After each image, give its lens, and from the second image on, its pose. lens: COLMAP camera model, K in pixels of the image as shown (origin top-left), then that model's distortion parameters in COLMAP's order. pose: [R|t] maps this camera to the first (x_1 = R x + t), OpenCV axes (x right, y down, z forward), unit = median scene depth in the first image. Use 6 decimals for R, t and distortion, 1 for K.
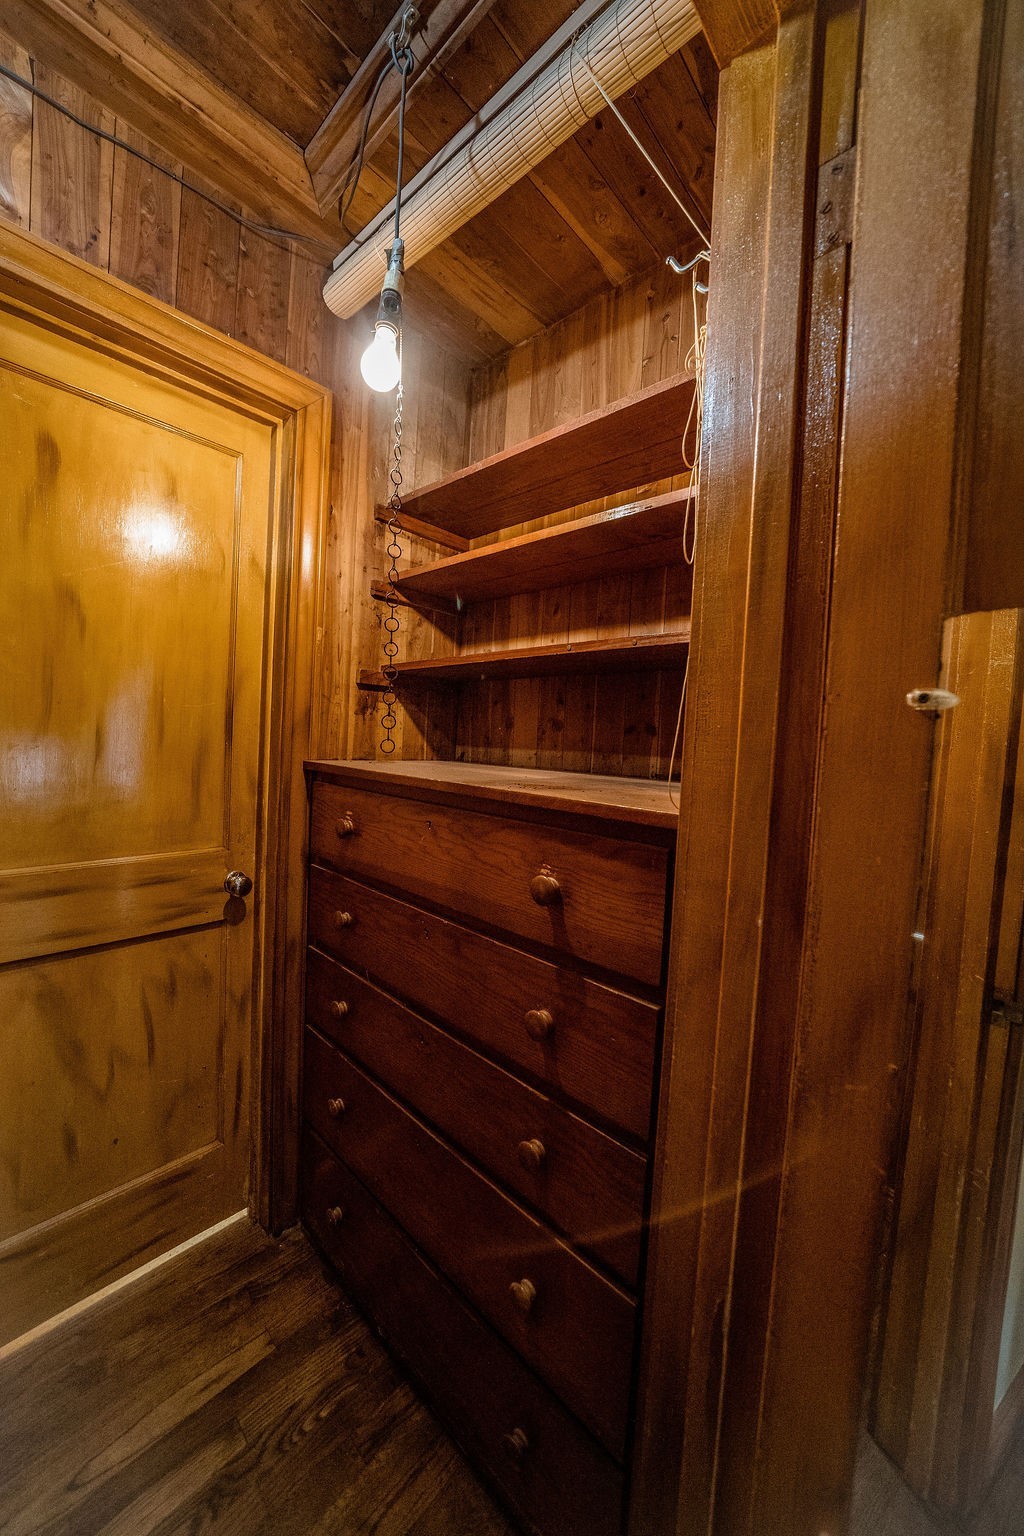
lens RADIAL K [[531.3, 0, 507.9], [0, 531.3, 760.8], [0, 0, 1]] dist [-0.031534, 0.004498]
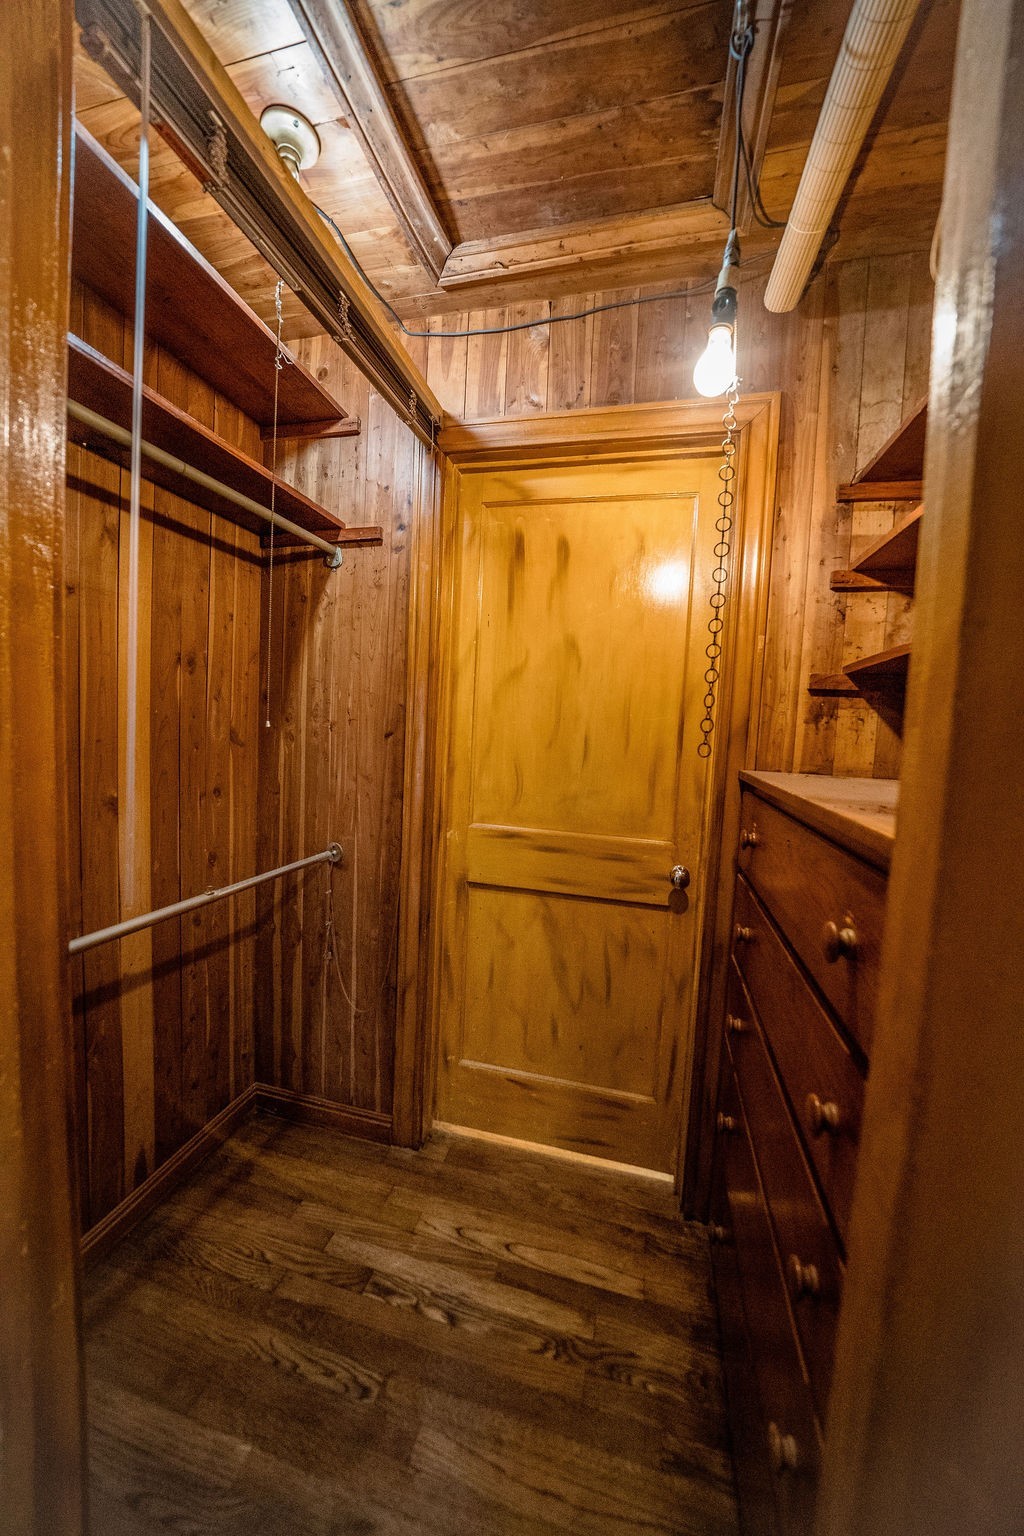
lens RADIAL K [[531.6, 0, 511.1], [0, 531.6, 762.1], [0, 0, 1]] dist [-0.031071, 0.004397]
pose [[0.483900, 0.035226, -0.874414, 0.287128], [-0.064154, 0.997929, 0.004699, 0.008265], [0.872769, 0.053823, 0.485158, 0.130373]]
